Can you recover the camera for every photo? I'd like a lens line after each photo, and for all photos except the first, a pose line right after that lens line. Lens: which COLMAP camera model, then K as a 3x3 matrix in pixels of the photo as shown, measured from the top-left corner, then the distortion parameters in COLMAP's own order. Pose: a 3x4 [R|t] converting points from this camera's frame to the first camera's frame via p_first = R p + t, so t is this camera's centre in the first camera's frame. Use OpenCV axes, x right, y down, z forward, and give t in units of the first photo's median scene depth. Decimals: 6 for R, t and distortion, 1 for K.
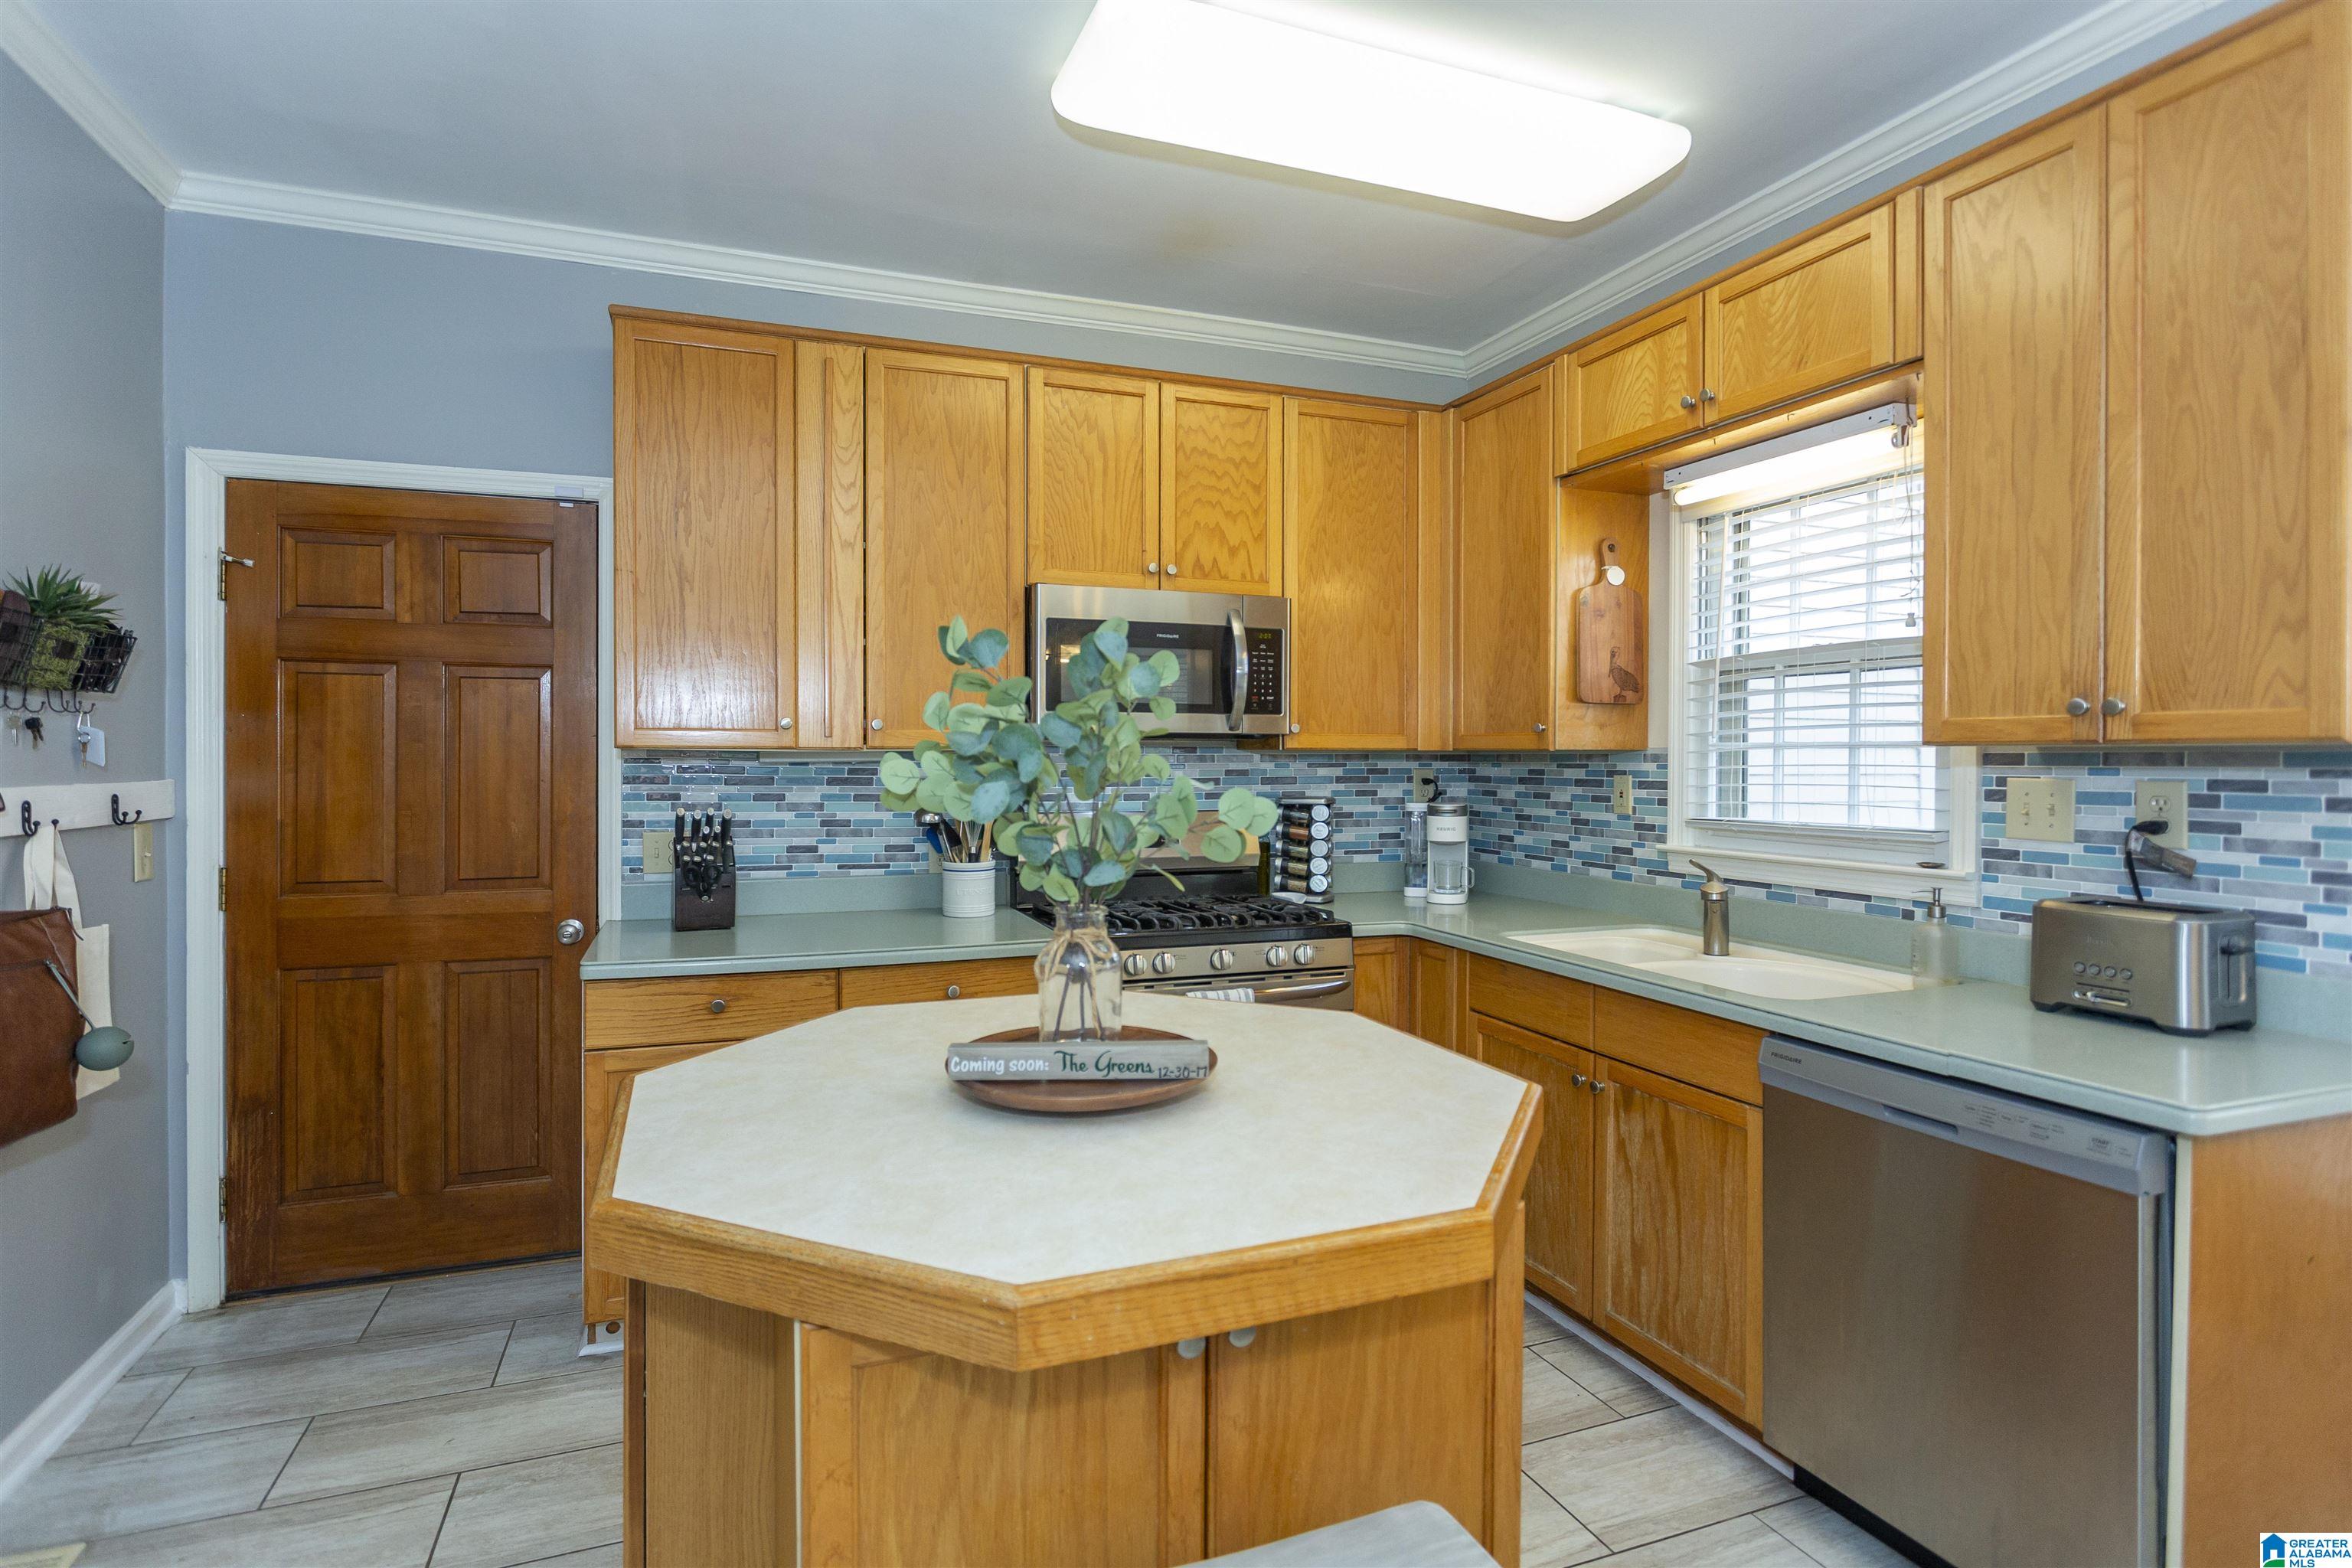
lens RADIAL K [[1139.0, 0, 1184.9], [0, 1139.0, 760.6], [0, 0, 1]] dist [-0.006642, 0.002242]
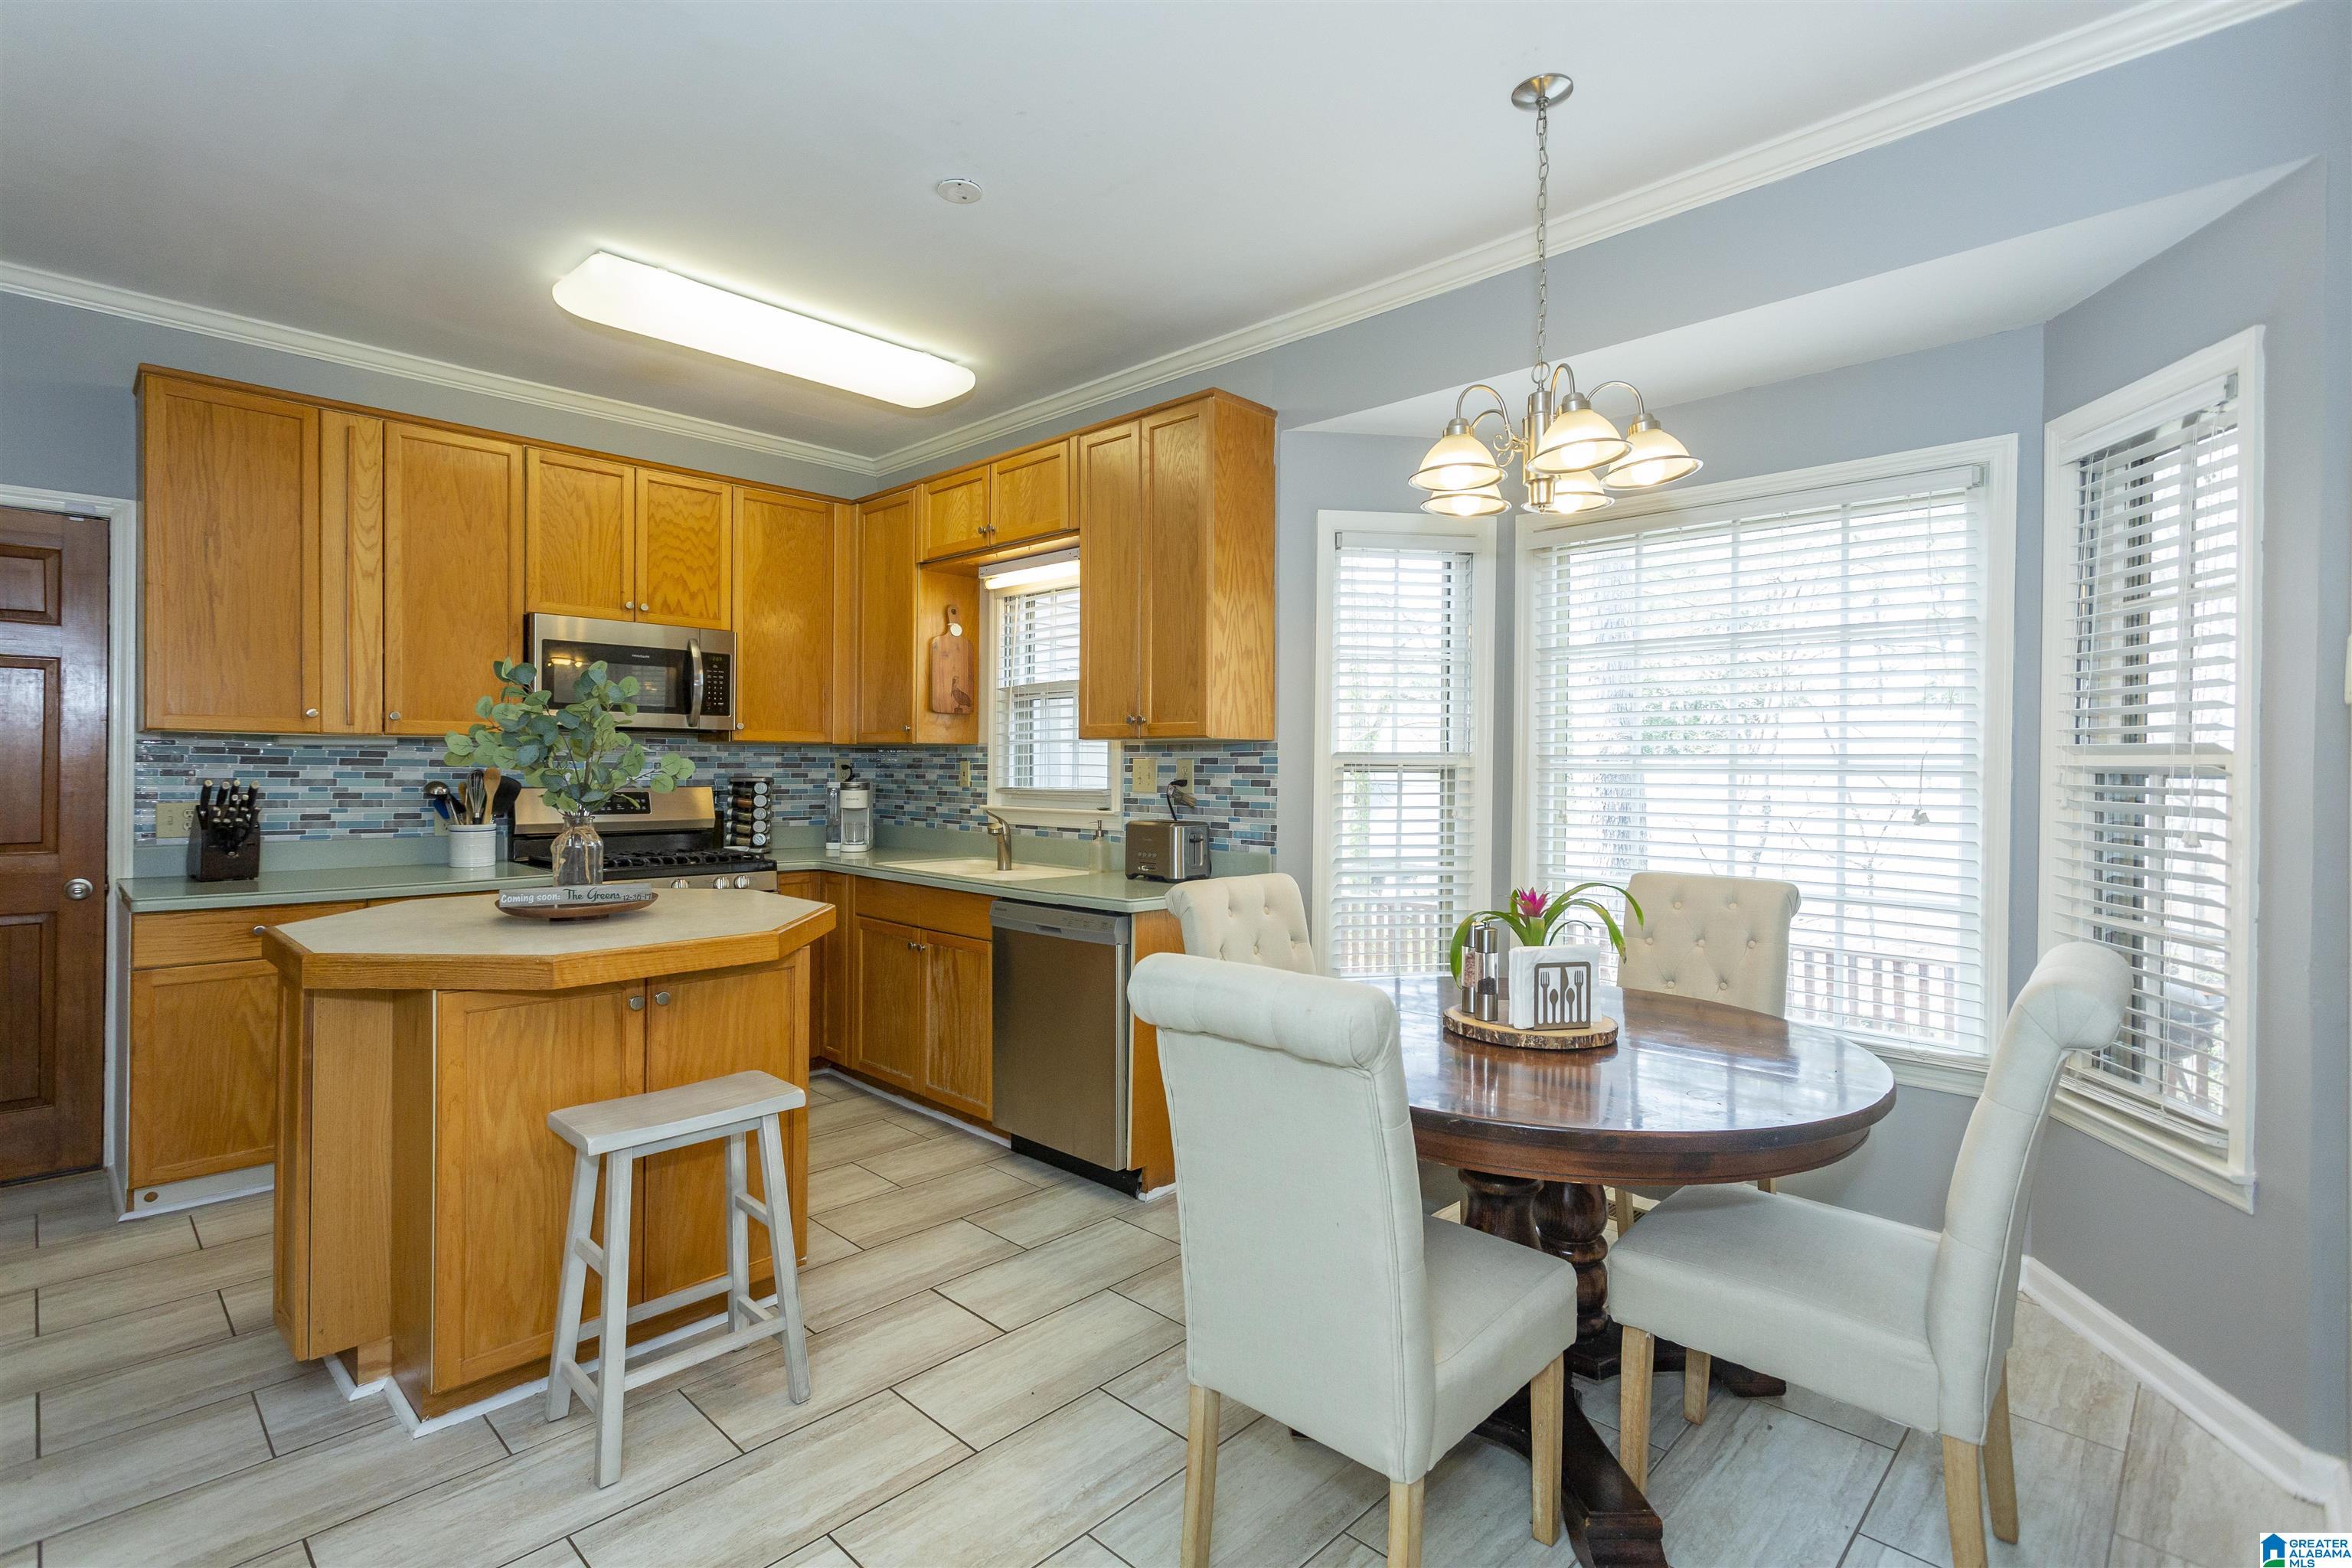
lens RADIAL K [[1110.3, 0, 1106.6], [0, 1110.3, 776.5], [0, 0, 1]] dist [-0.000366, 0.000822]
pose [[0.932306, 0.004143, 0.361645, 0.025570], [-0.007339, 0.999945, 0.007465, 0.021365], [-0.361595, -0.009614, 0.932286, -0.455681]]
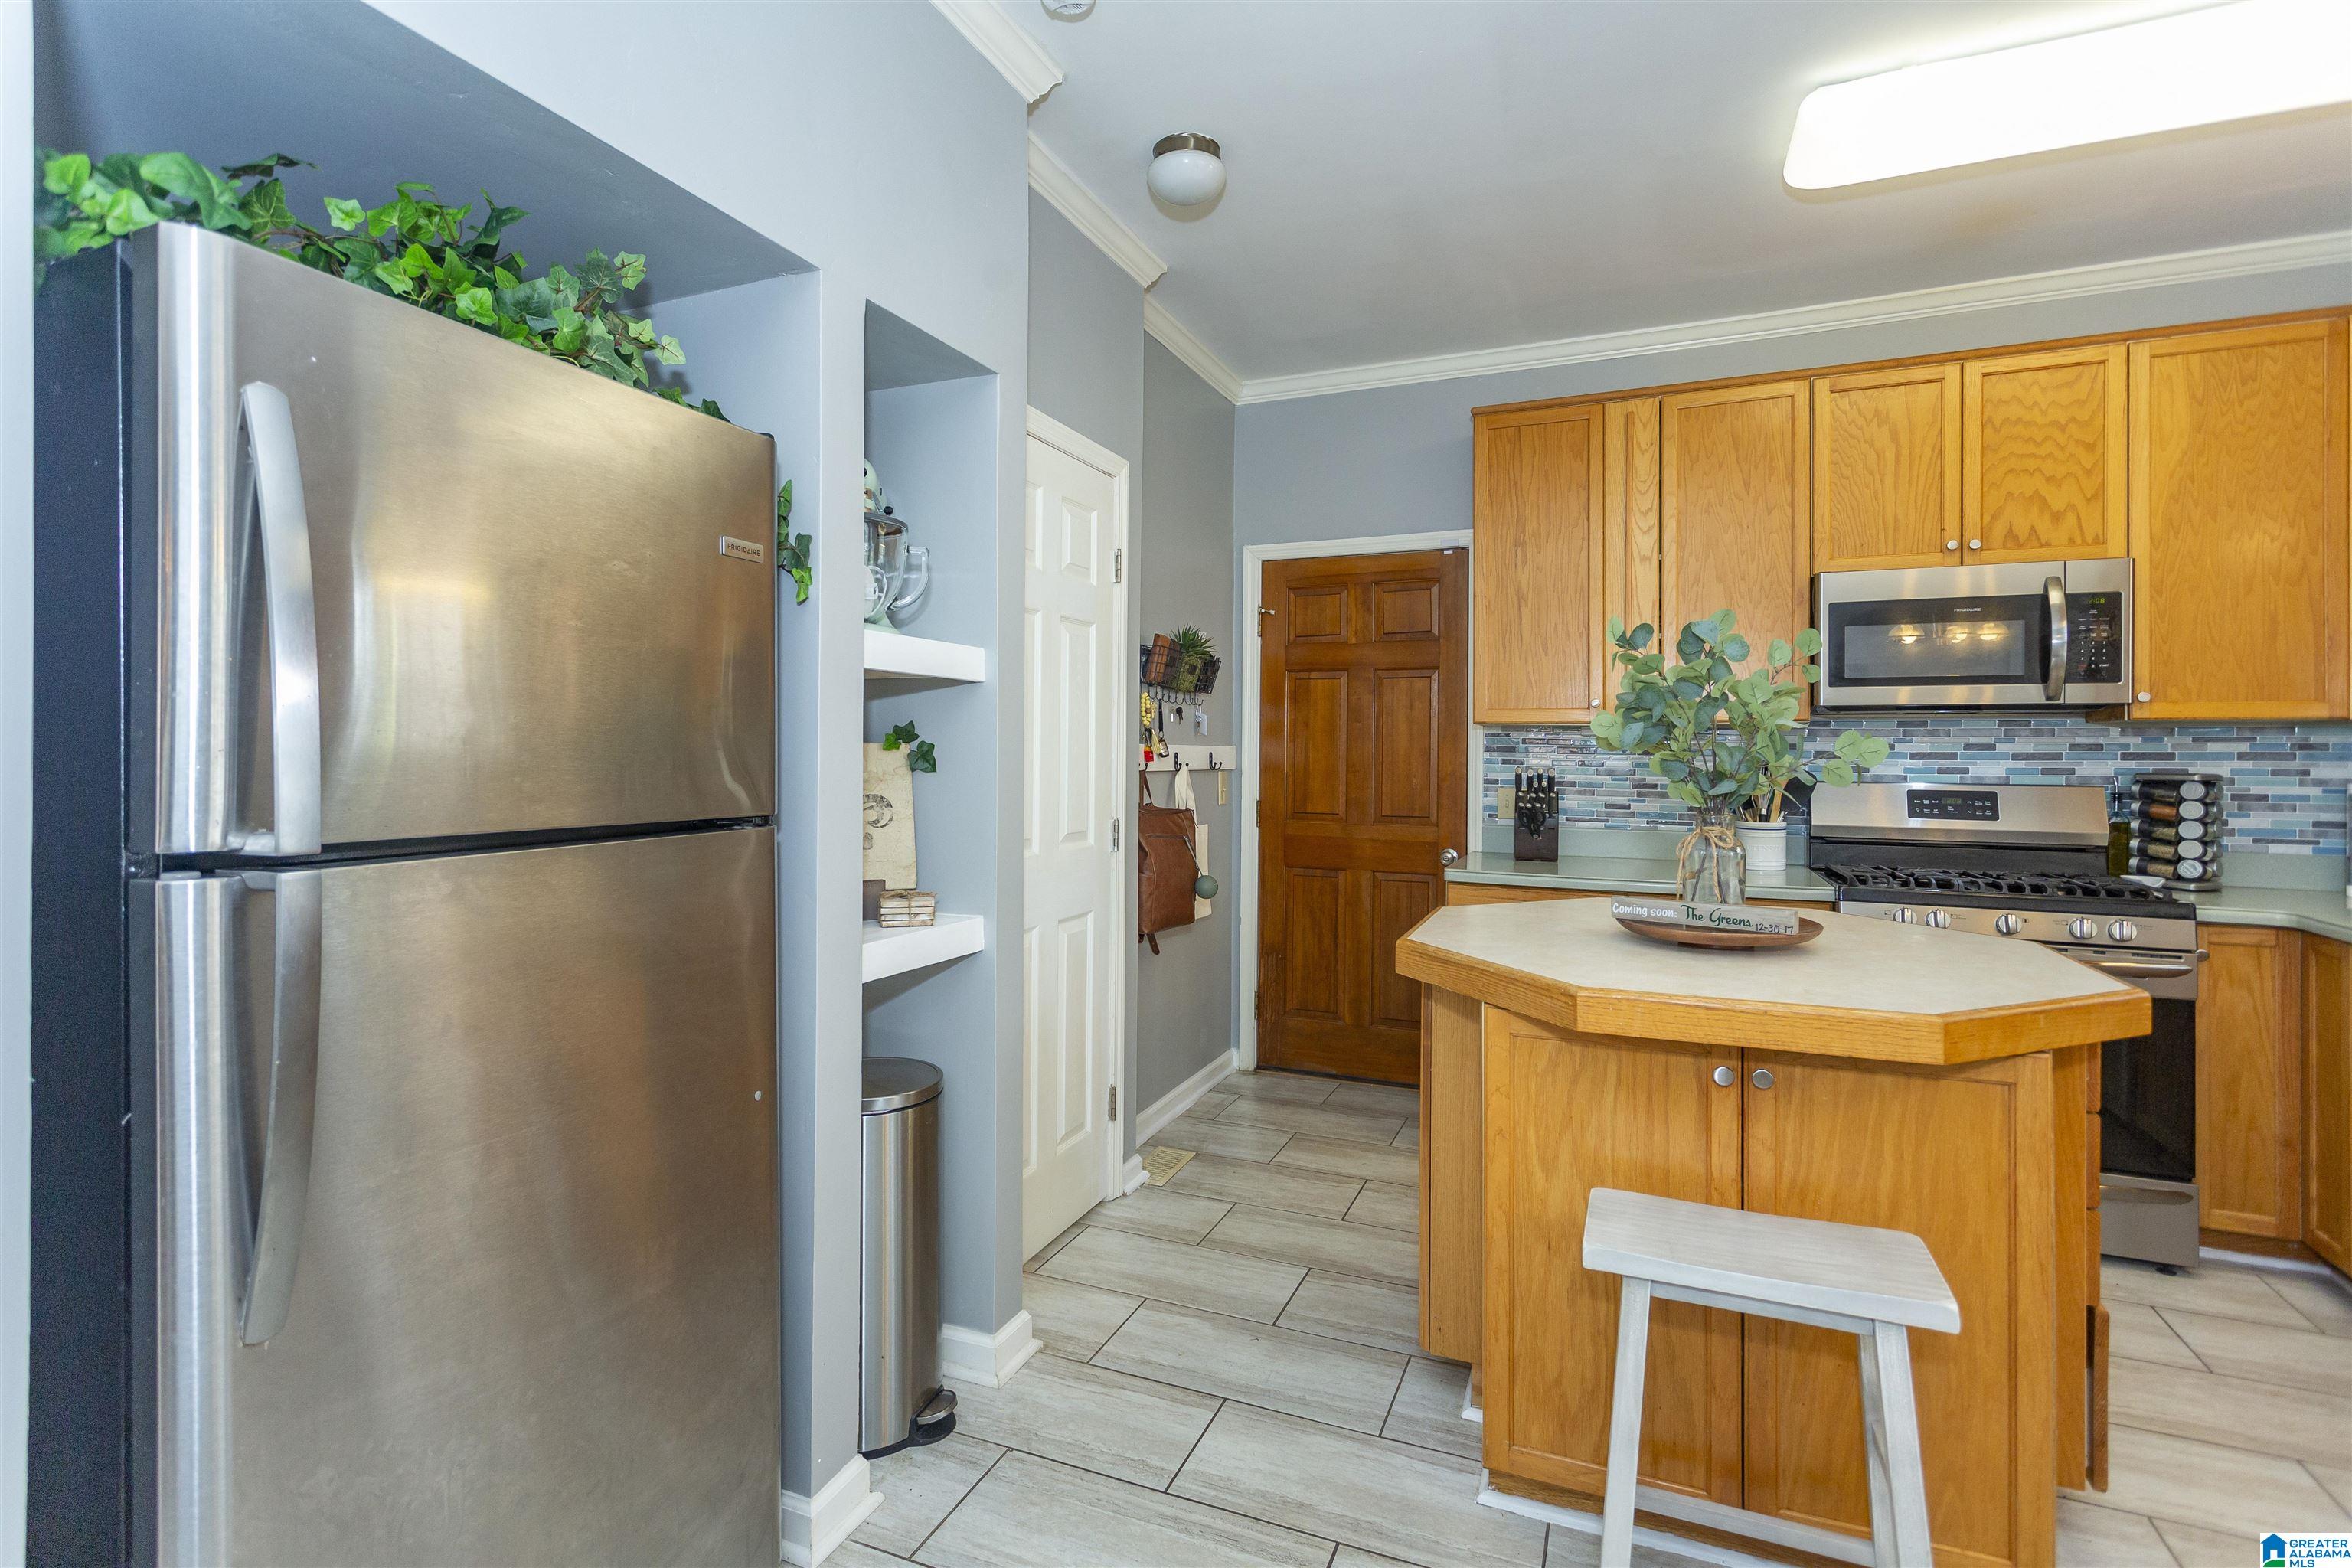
lens RADIAL K [[1110.3, 0, 1163.6], [0, 1110.3, 740.5], [0, 0, 1]] dist [-0.000366, 0.000822]
pose [[0.701598, -0.000723, -0.712572, 0.195148], [-0.010616, 0.999878, -0.011467, 0.028228], [0.712494, 0.015610, 0.701505, -0.218759]]
